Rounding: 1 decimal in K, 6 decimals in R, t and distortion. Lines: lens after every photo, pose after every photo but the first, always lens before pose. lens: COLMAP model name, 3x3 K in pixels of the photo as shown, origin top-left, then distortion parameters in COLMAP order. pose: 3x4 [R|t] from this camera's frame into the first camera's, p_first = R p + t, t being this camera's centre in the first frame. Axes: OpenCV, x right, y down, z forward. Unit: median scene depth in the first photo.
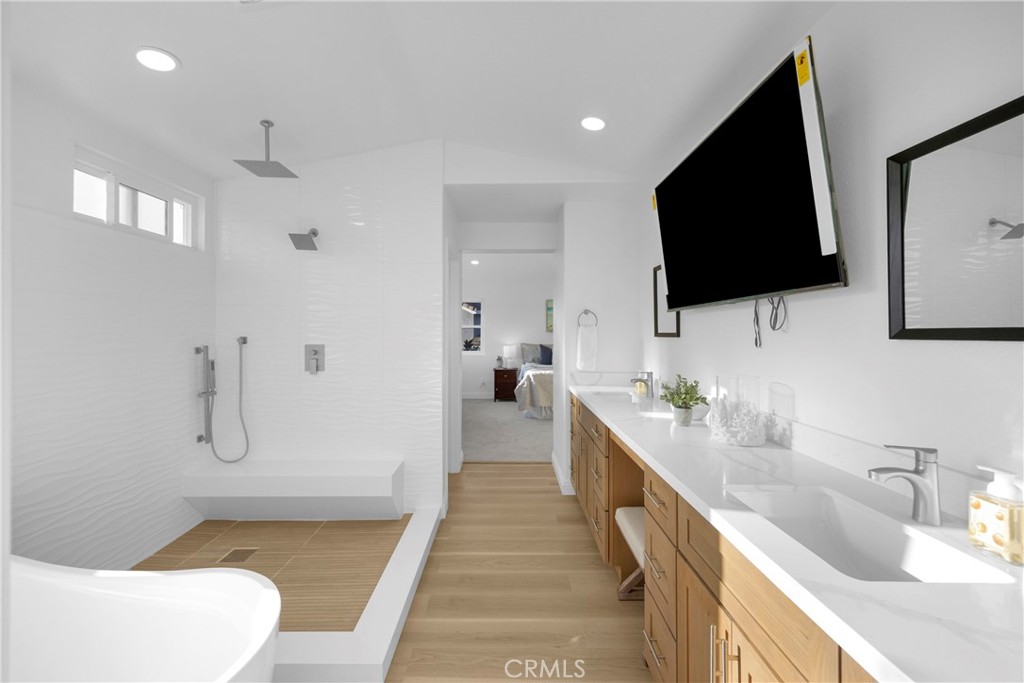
lens RADIAL K [[399.8, 0, 507.2], [0, 399.8, 335.6], [0, 0, 1]] dist [-0.001617, -0.000051]
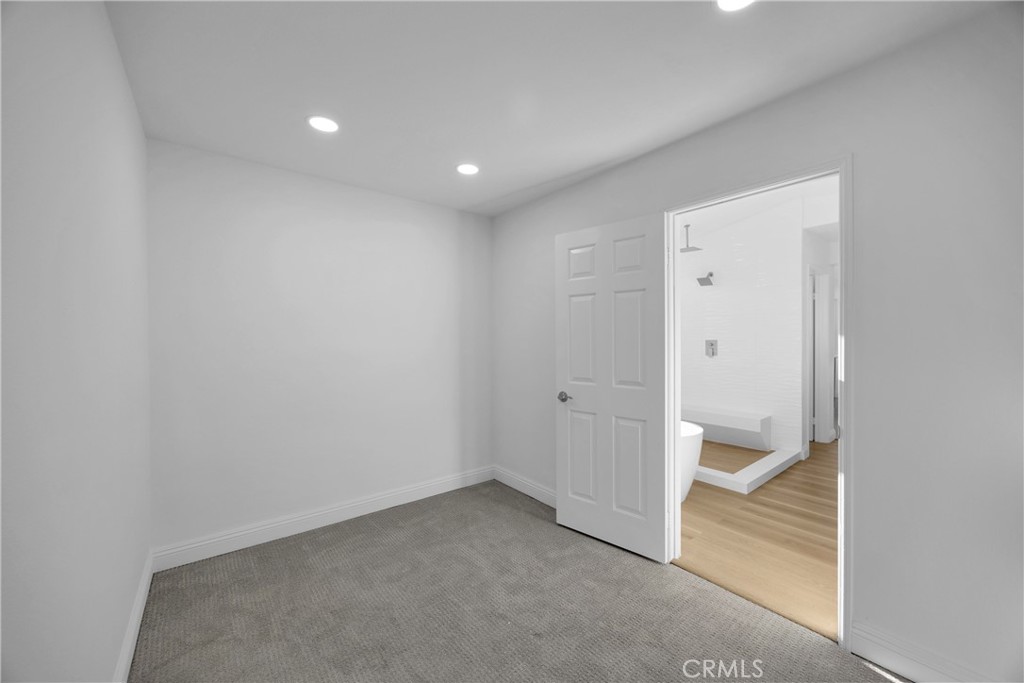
lens RADIAL K [[399.8, 0, 508.8], [0, 399.8, 339.2], [0, 0, 1]] dist [-0.001617, -0.000051]
pose [[0.622421, -0.003789, -0.782673, 0.371460], [0.005365, 0.999985, -0.000574, 0.018568], [0.782664, -0.003842, 0.622432, -0.869670]]
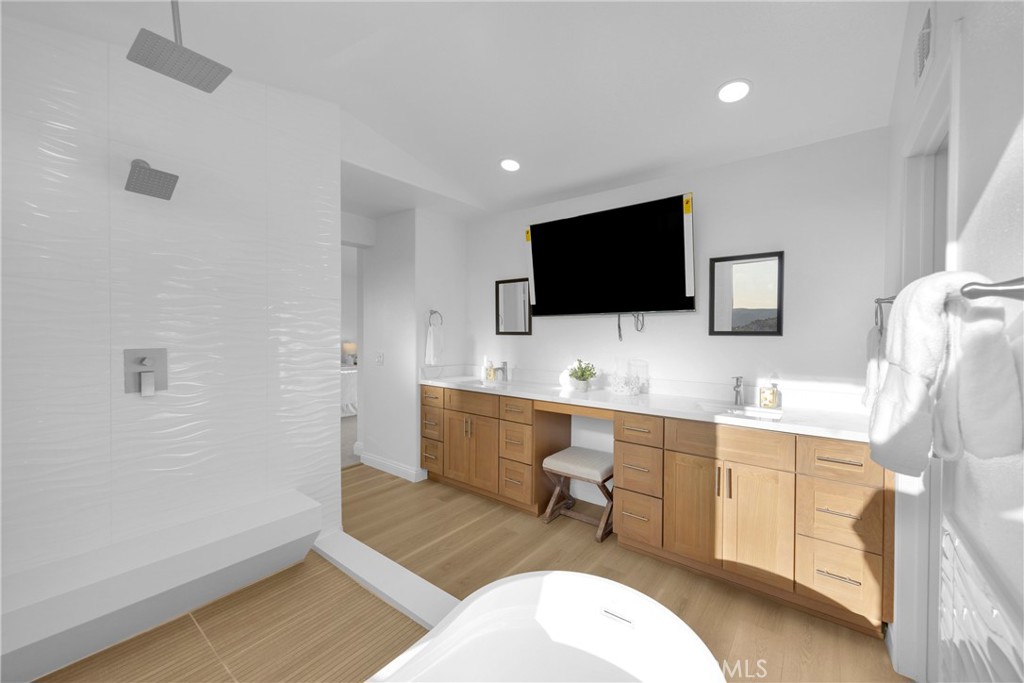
lens RADIAL K [[399.8, 0, 501.7], [0, 399.8, 340.7], [0, 0, 1]] dist [-0.001617, -0.000051]
pose [[0.625236, -0.014844, 0.780295, -0.715328], [-0.000119, 0.999817, 0.019116, -0.002317], [-0.780436, -0.012045, 0.625120, 0.205962]]
